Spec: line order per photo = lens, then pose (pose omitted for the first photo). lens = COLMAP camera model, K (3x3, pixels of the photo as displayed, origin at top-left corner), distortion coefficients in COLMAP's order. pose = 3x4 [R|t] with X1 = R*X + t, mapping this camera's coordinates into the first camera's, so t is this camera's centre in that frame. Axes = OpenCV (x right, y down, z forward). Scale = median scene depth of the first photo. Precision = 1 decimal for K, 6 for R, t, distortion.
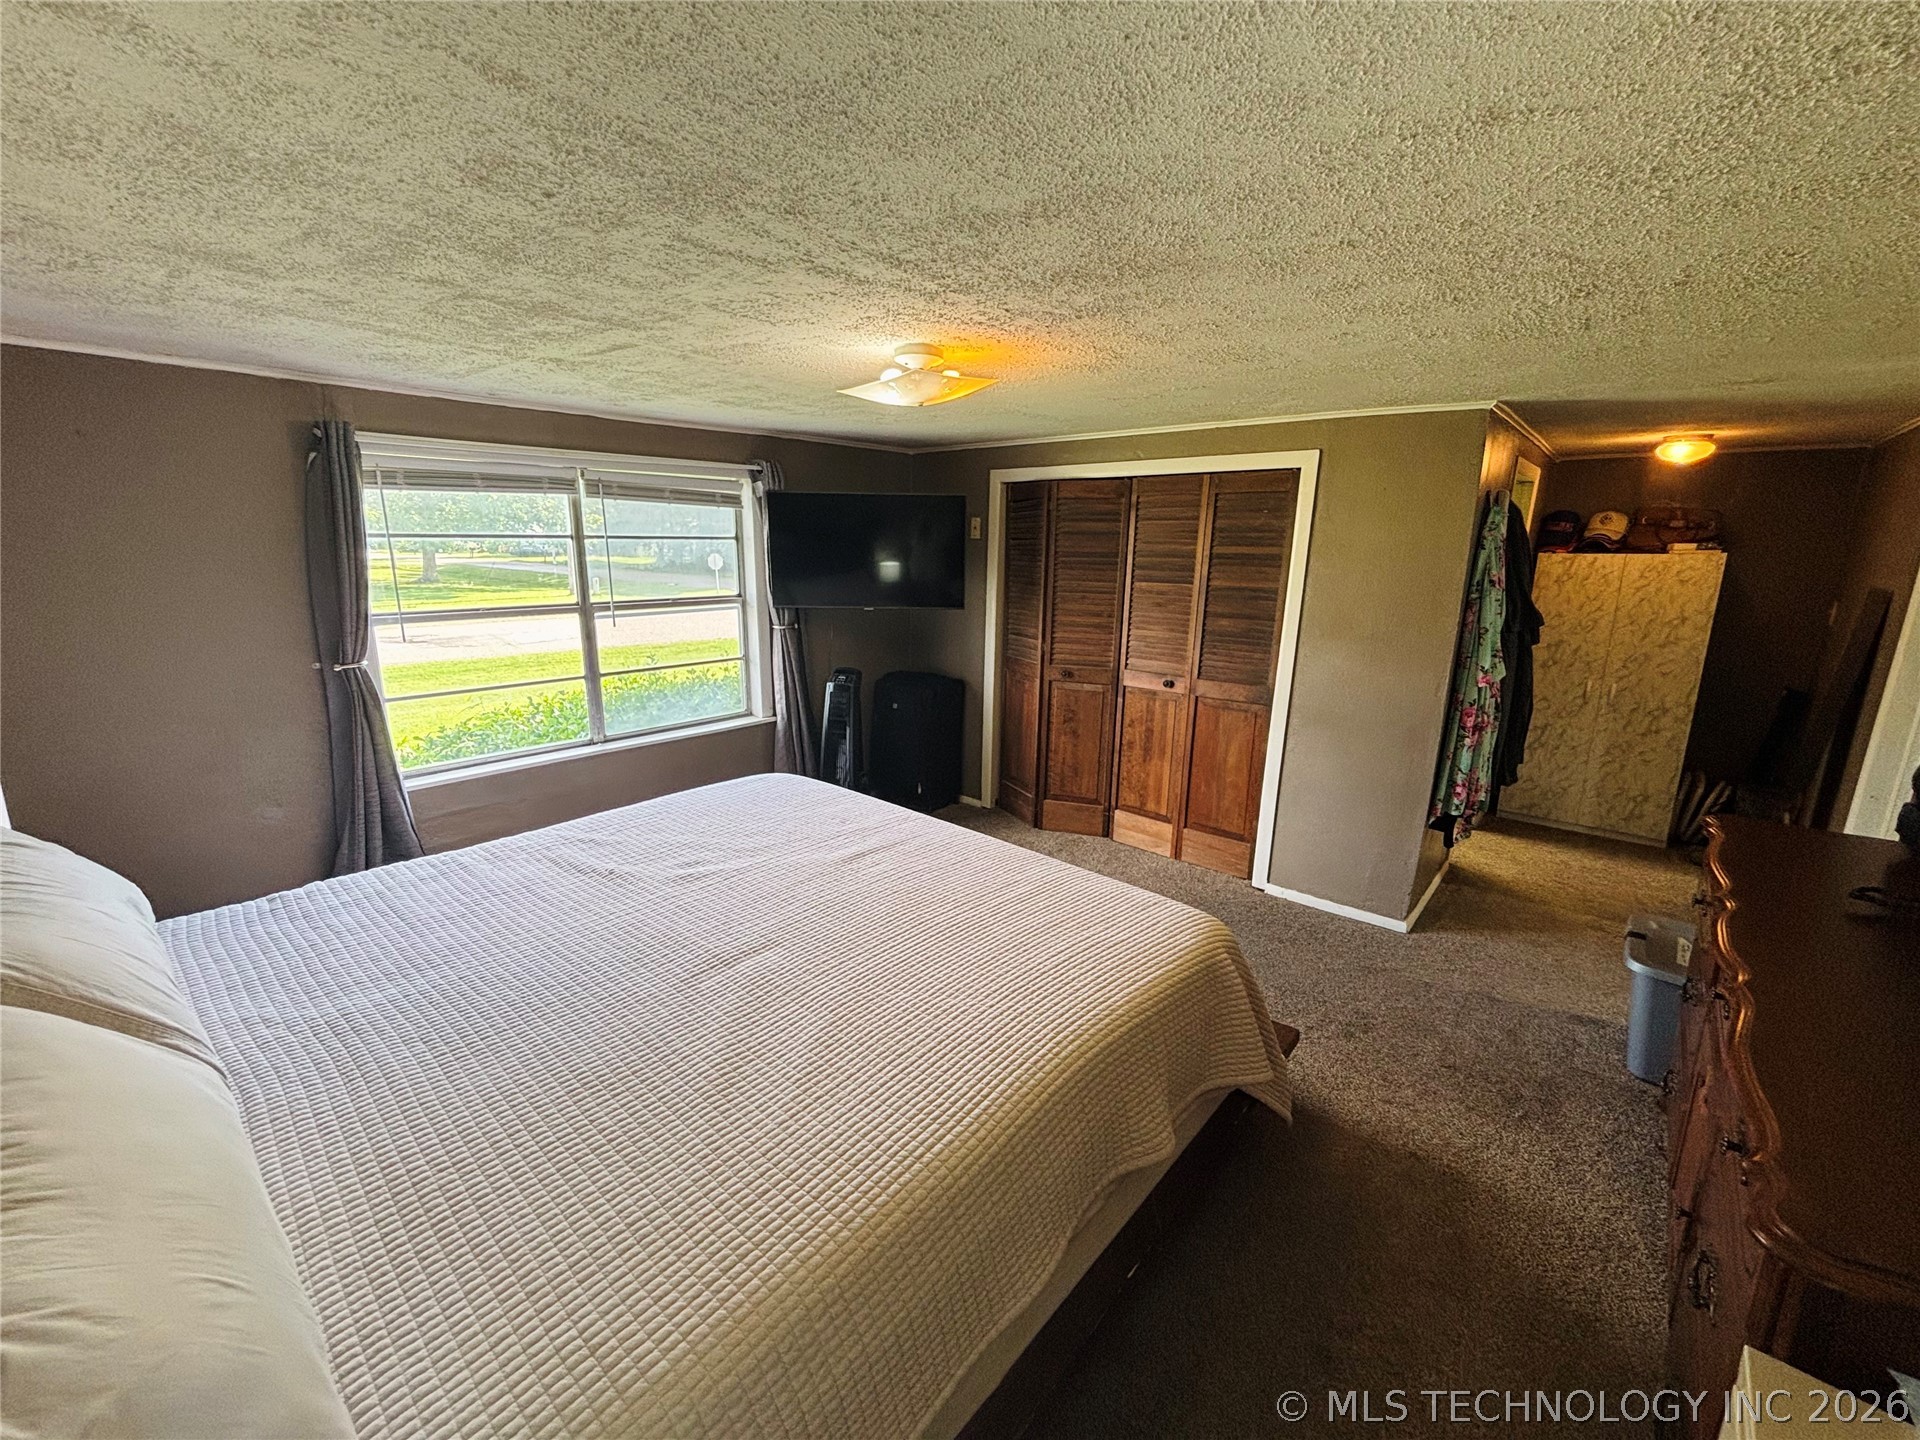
lens RADIAL K [[781.6, 0, 950.9], [0, 781.6, 721.7], [0, 0, 1]] dist [0.015781, -0.003166]
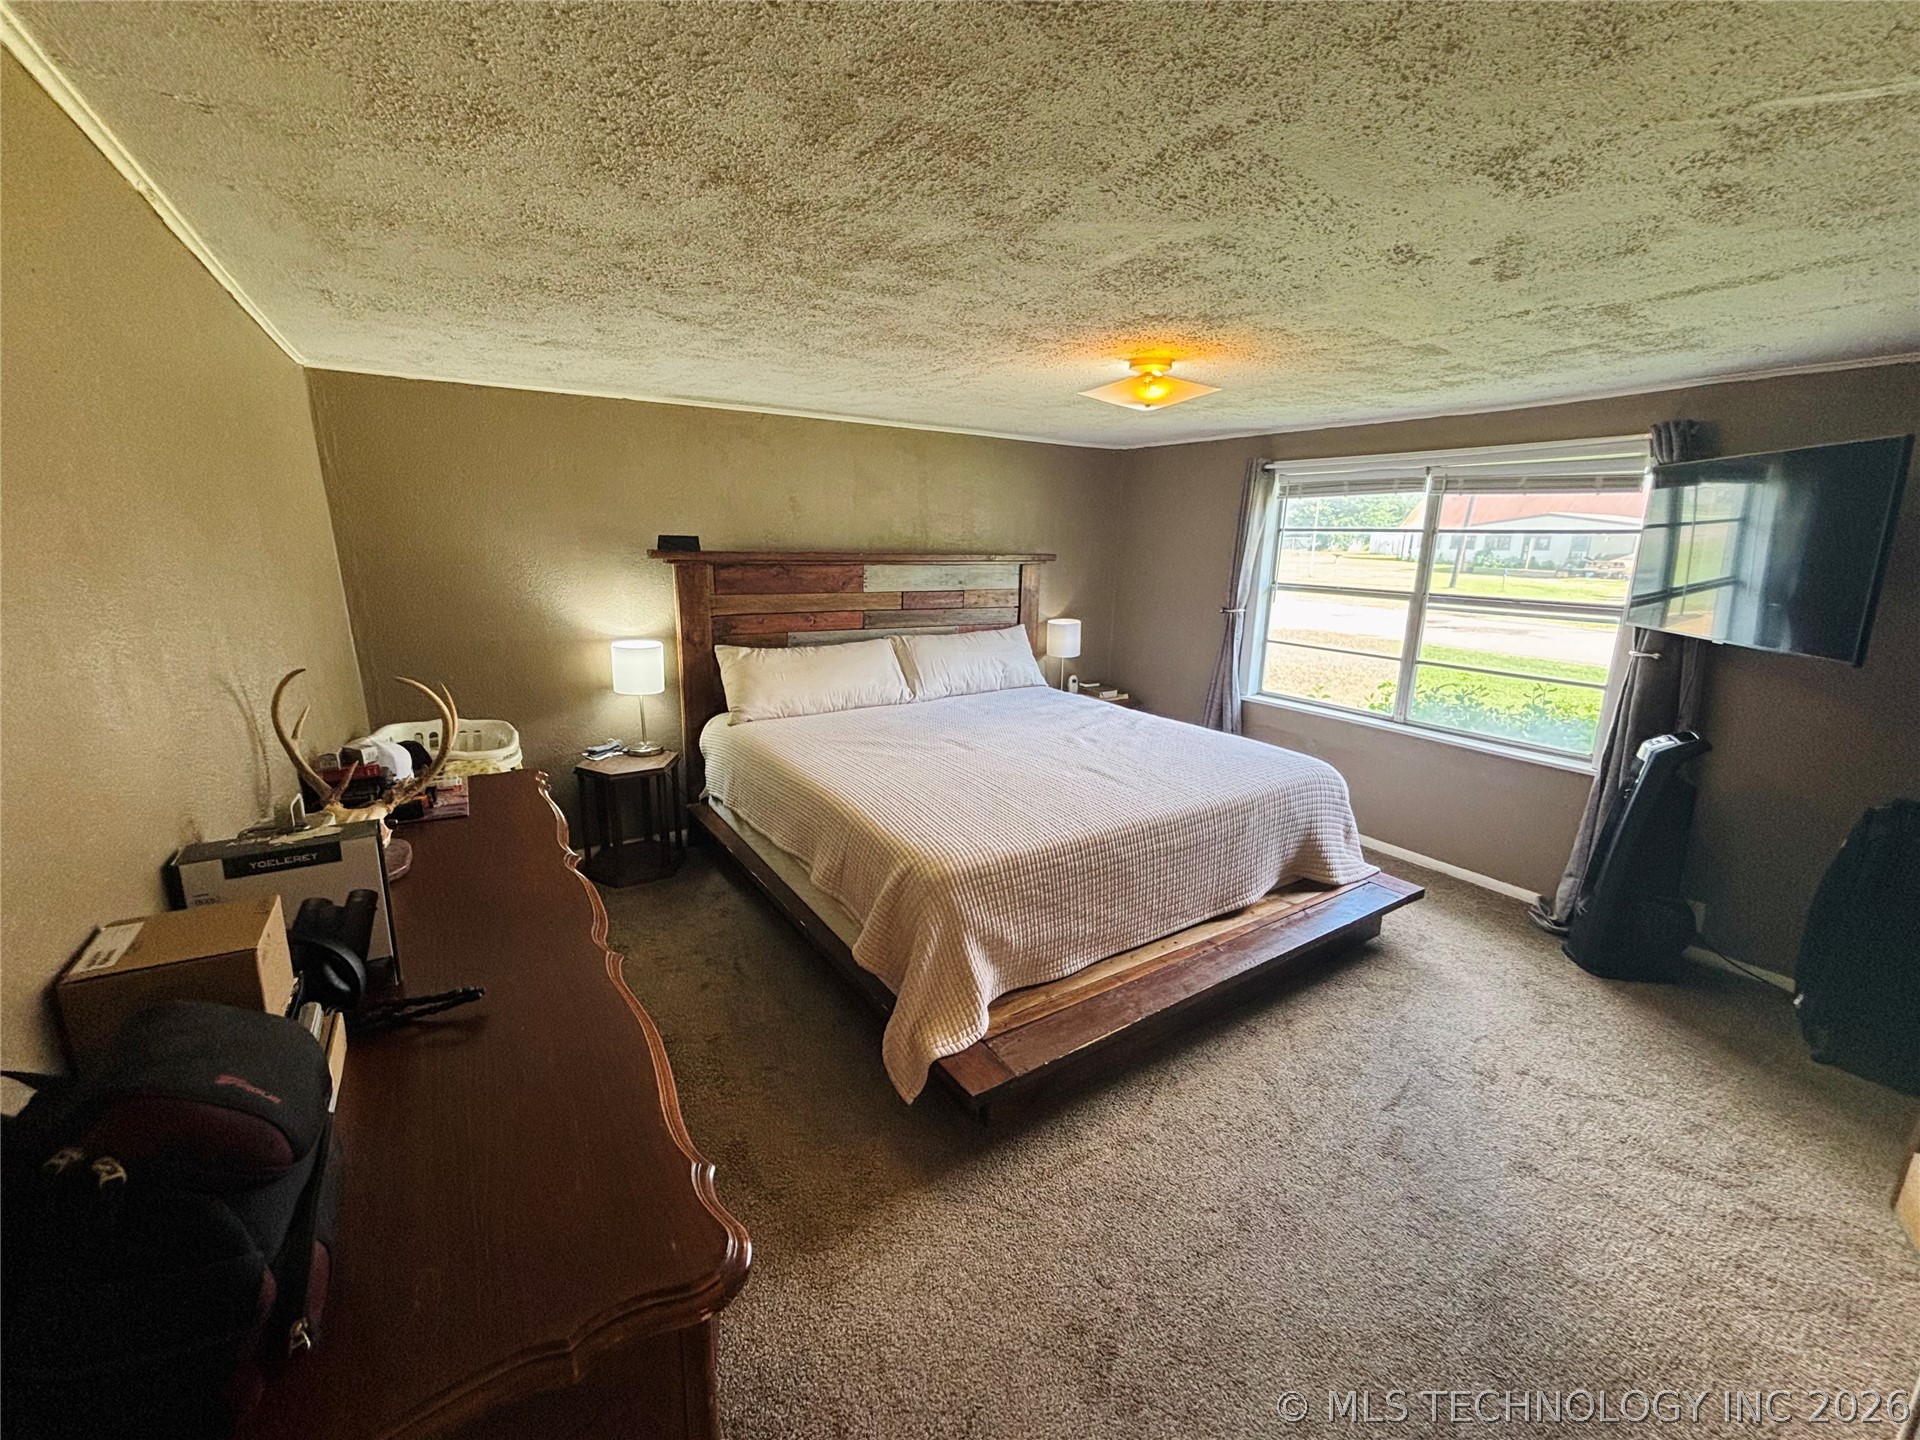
lens RADIAL K [[781.6, 0, 951.4], [0, 781.6, 713.6], [0, 0, 1]] dist [0.015781, -0.003166]
pose [[-0.264917, 0.210123, -0.941099, 0.744961], [-0.237102, 0.931811, 0.274793, -0.140063], [0.934667, 0.295934, -0.197032, 0.660852]]
